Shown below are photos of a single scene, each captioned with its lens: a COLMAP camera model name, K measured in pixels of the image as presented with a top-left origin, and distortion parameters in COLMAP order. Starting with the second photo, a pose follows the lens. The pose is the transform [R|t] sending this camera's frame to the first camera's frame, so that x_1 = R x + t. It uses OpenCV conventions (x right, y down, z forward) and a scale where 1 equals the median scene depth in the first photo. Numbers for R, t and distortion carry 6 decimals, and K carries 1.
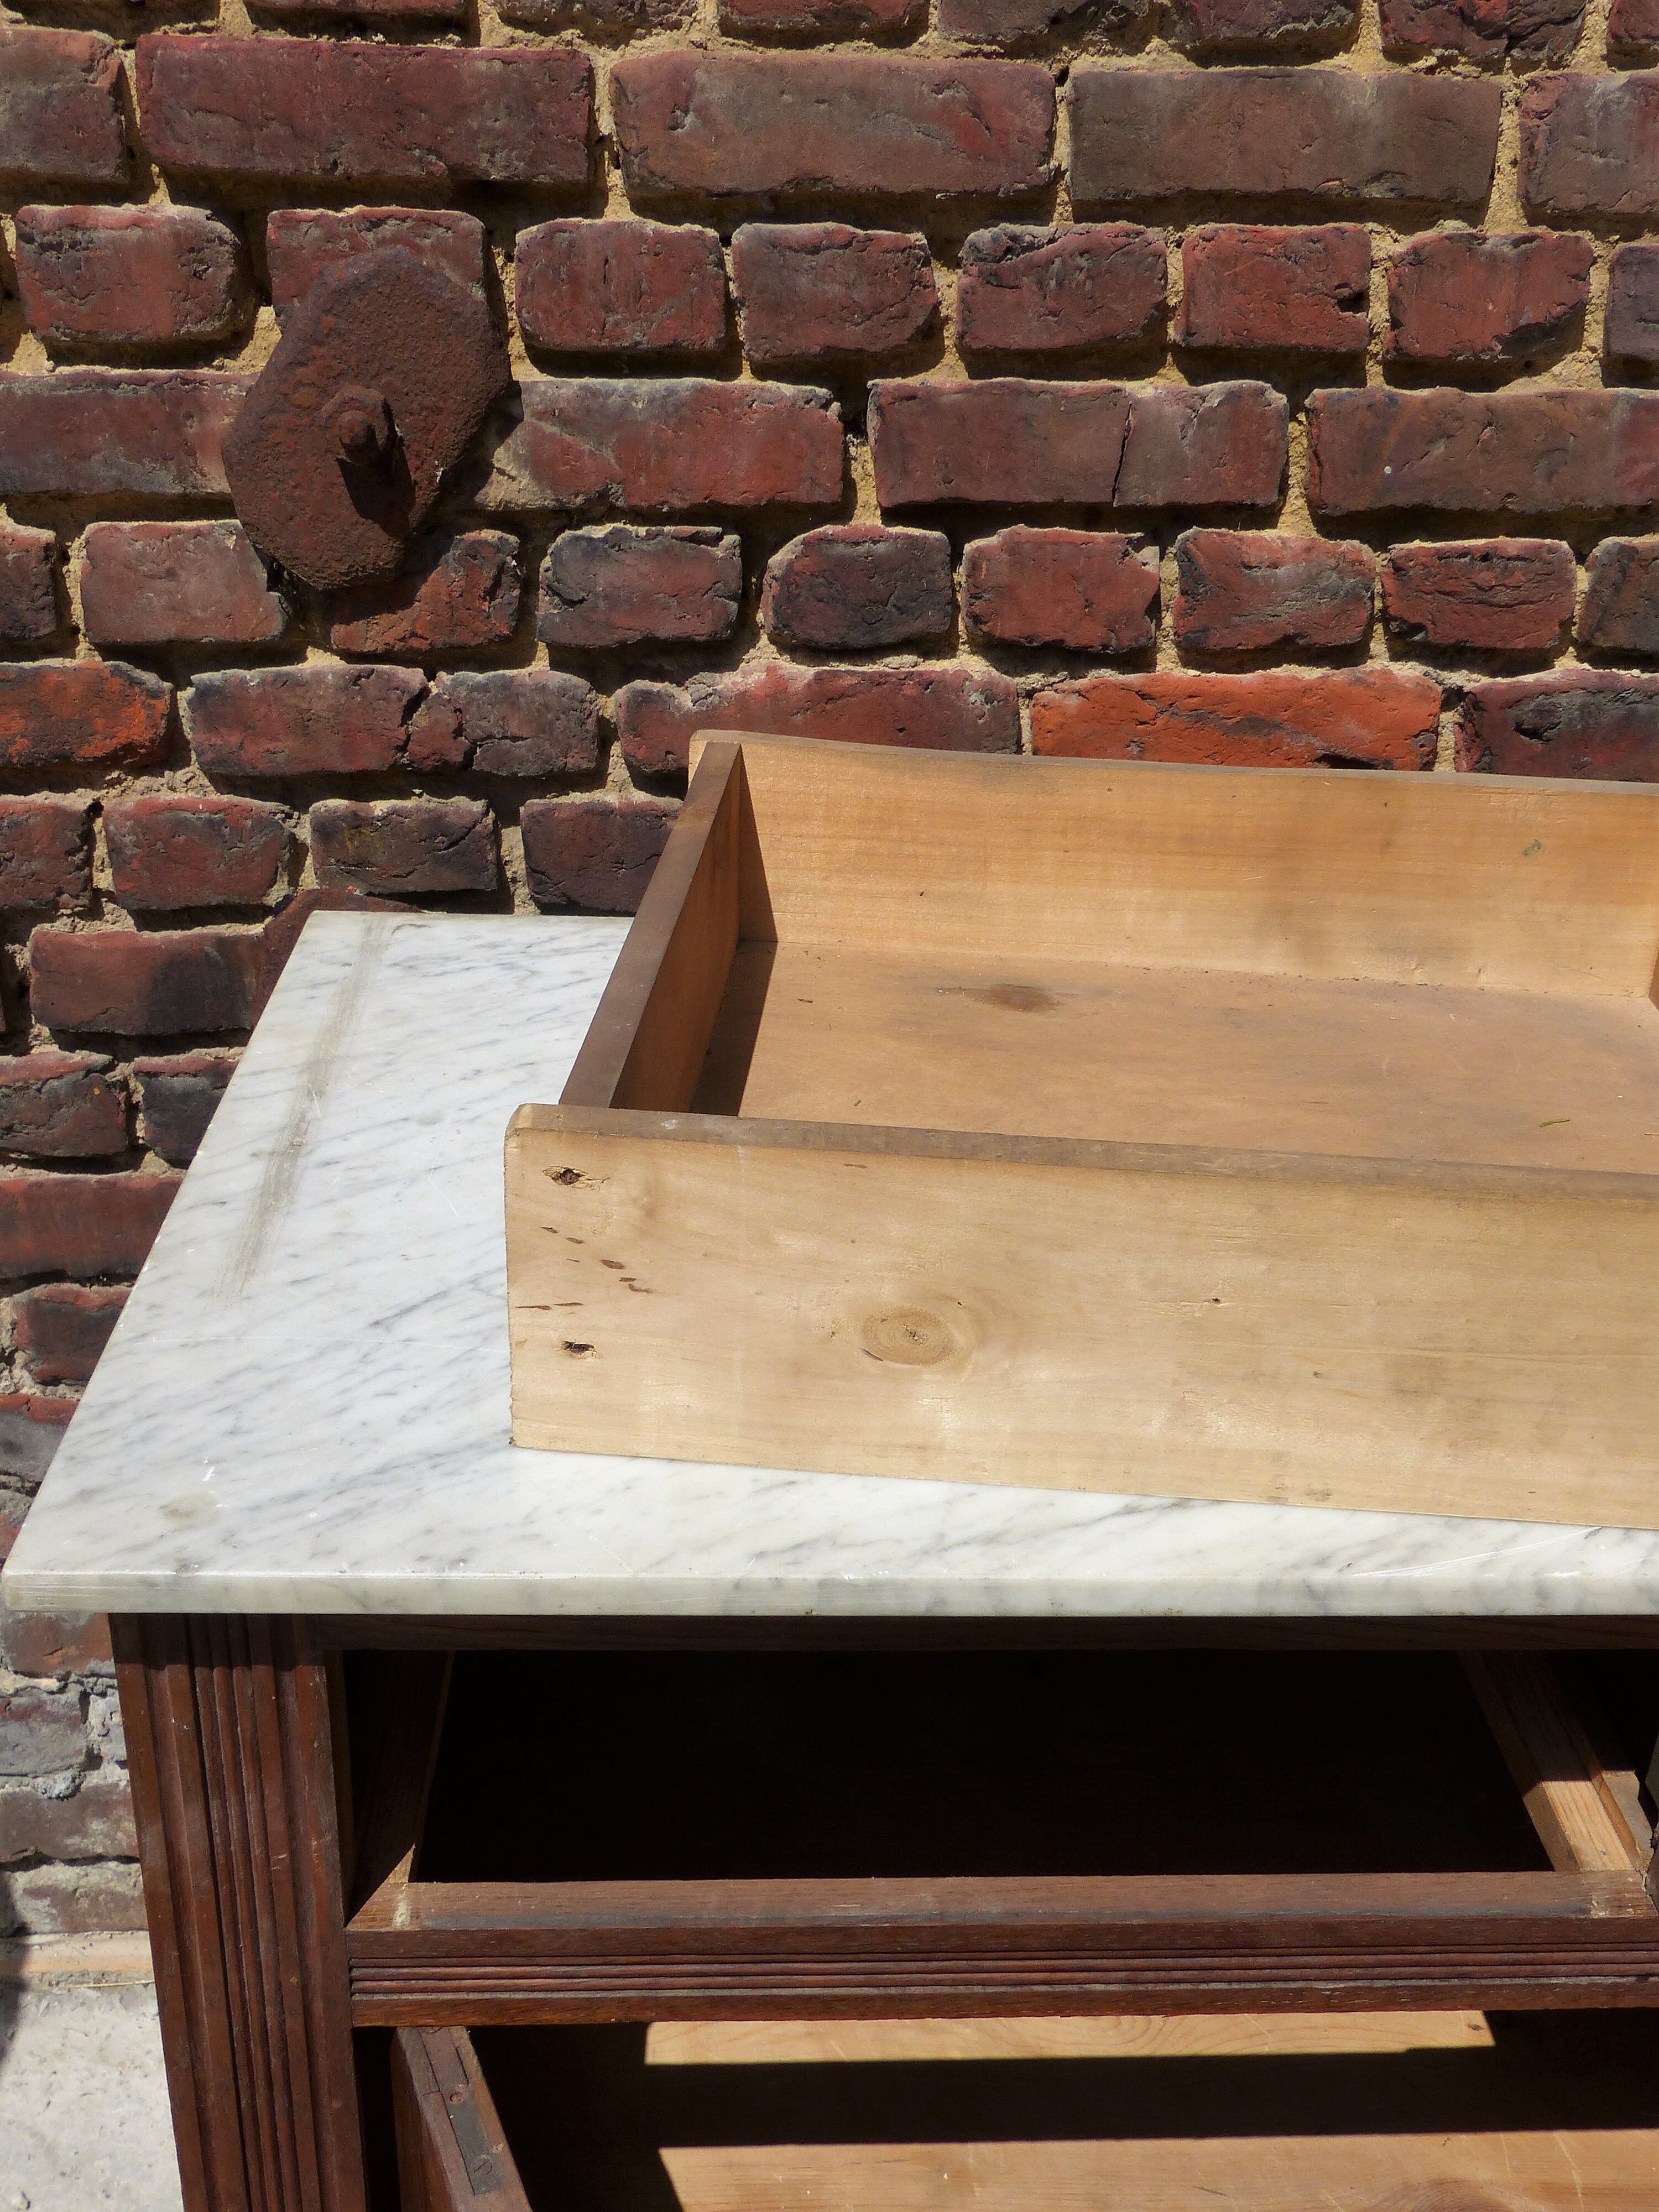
lens RADIAL K [[2171.1, 0, 844.8], [0, 2171.1, 1079.1], [0, 0, 1]] dist [-0.016295, 0.000000]
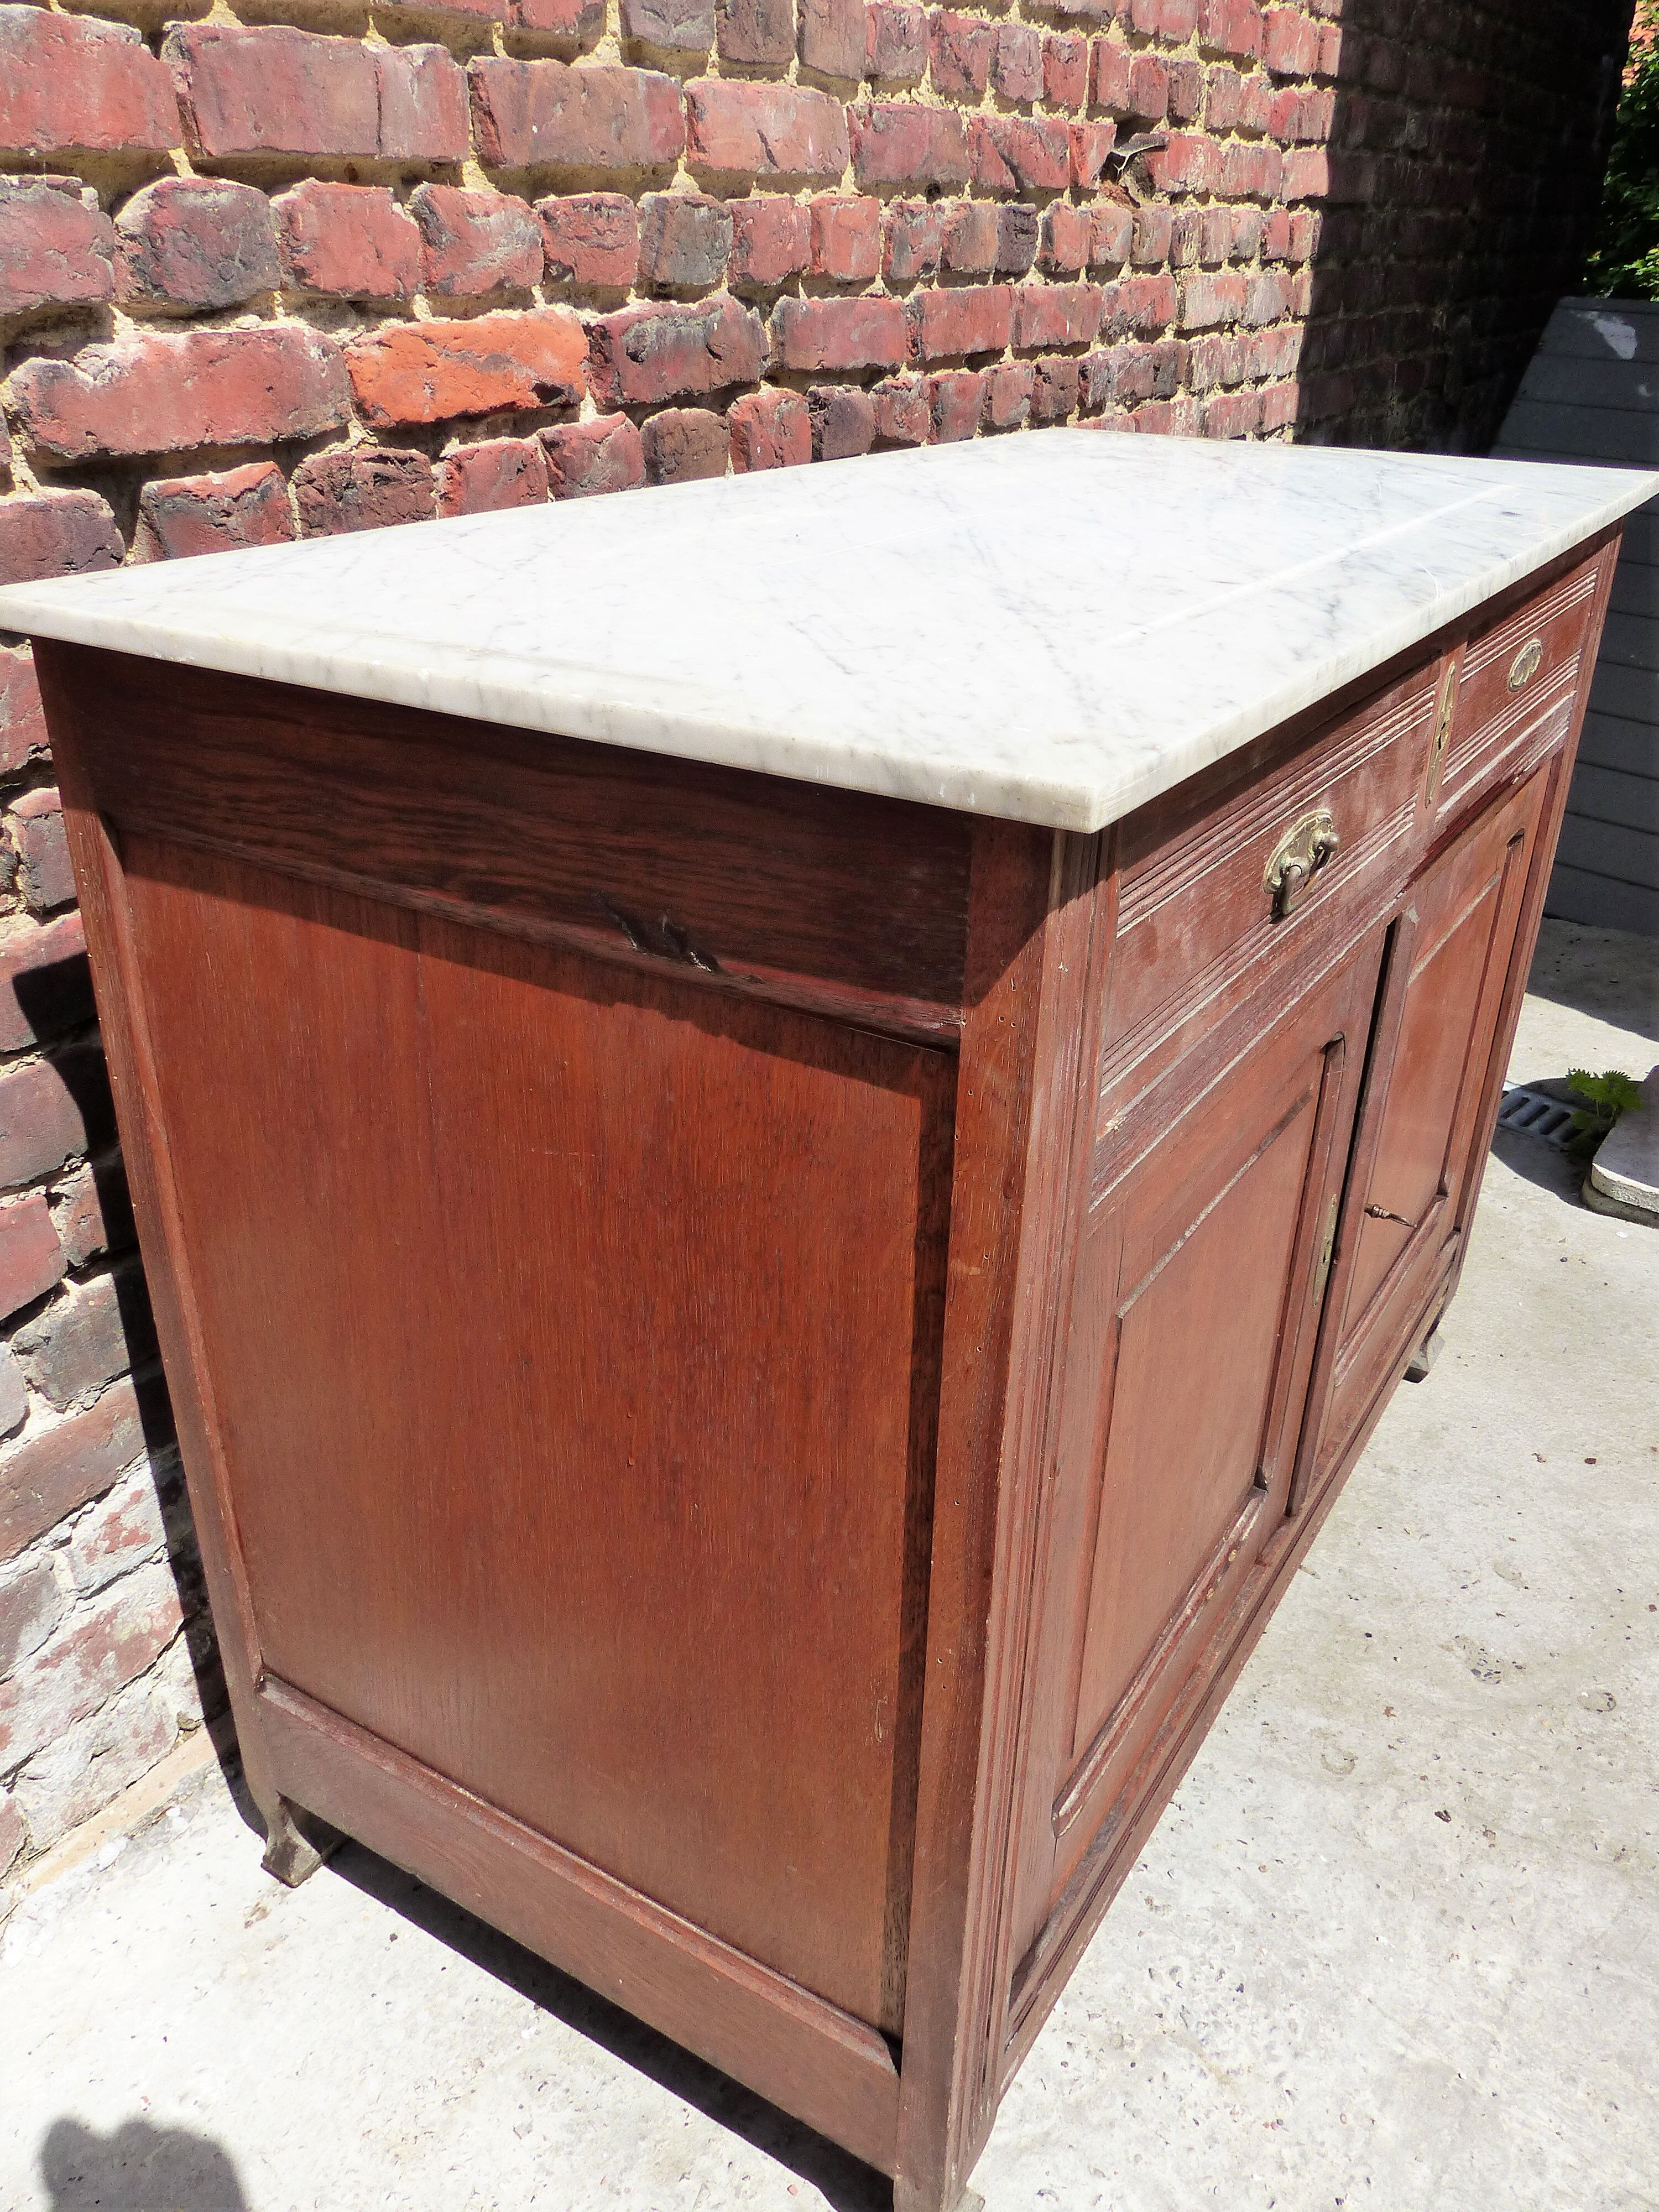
lens RADIAL K [[1702.6, 0, 840.7], [0, 1702.6, 1099.3], [0, 0, 1]] dist [-0.008458, 0.013468]
pose [[0.569267, -0.393573, 0.721828, -0.582754], [0.346721, 0.911005, 0.223280, 0.071854], [-0.745466, 0.123167, 0.655065, 0.296909]]
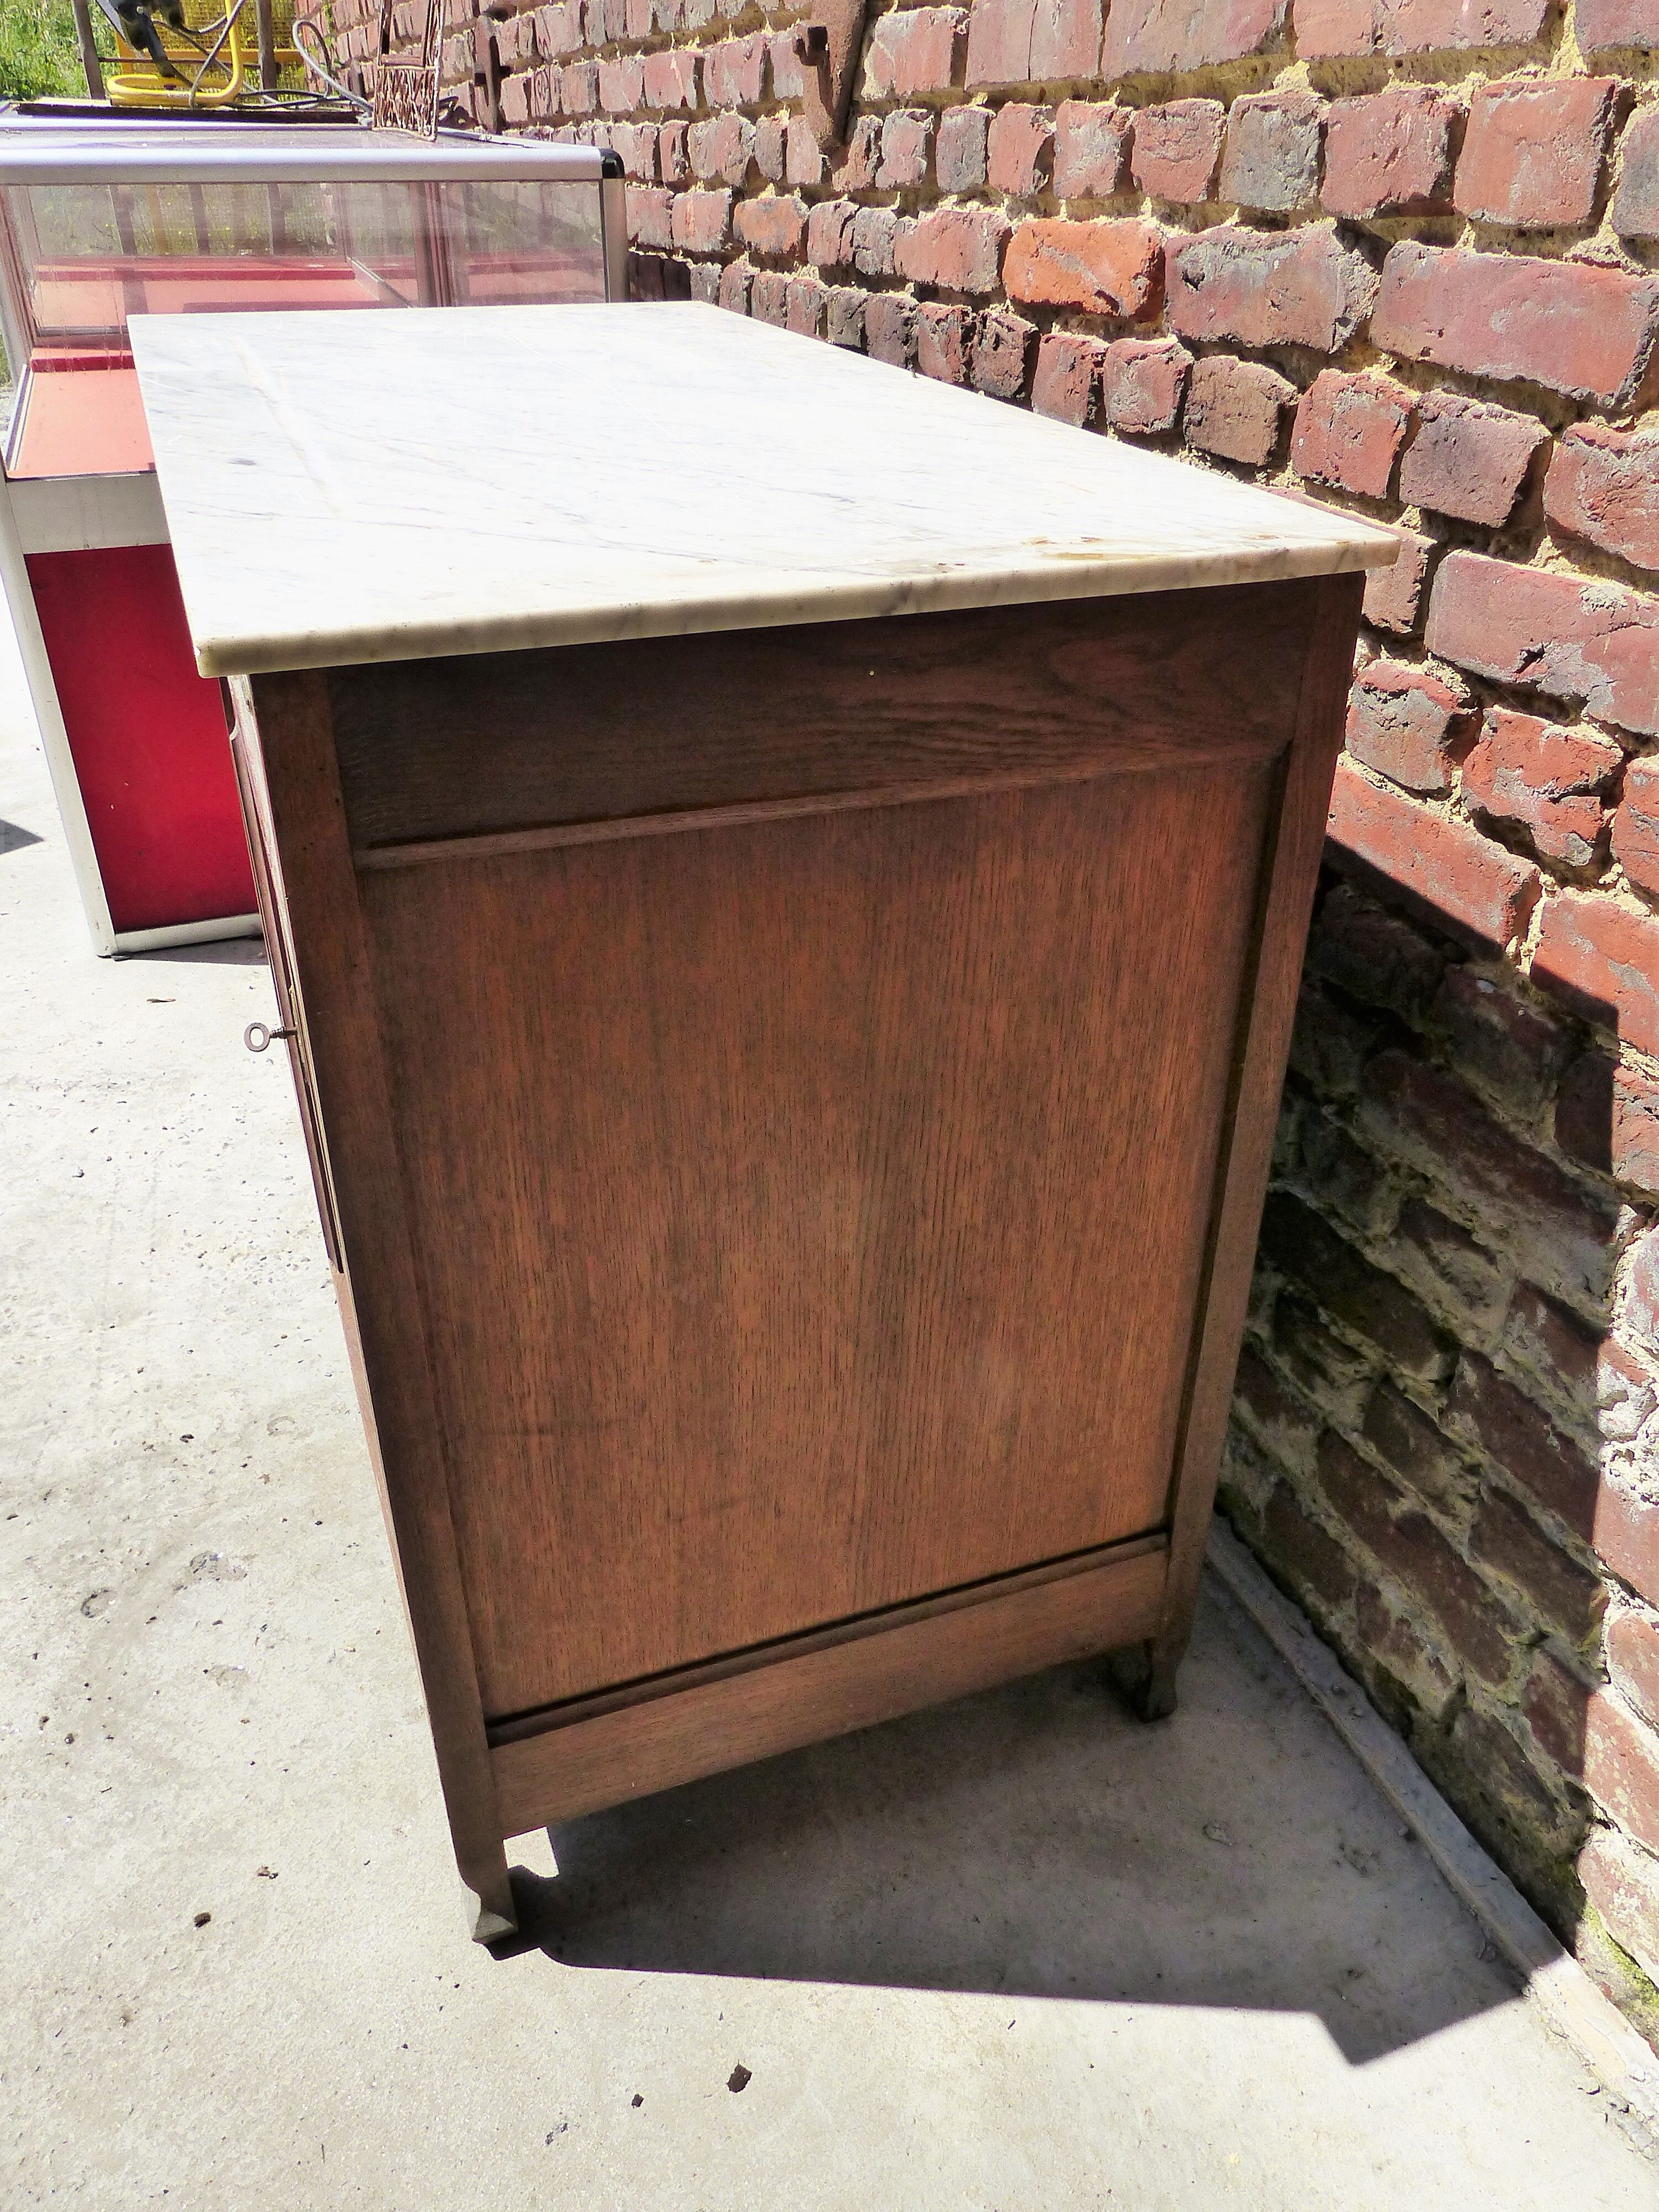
lens RADIAL K [[1702.6, 0, 839.4], [0, 1702.6, 1085.2], [0, 0, 1]] dist [-0.008458, 0.013468]
pose [[0.311948, 0.440006, -0.842071, 1.332207], [-0.393116, 0.866648, 0.307217, 0.013786], [0.864956, 0.235195, 0.443323, 0.554128]]
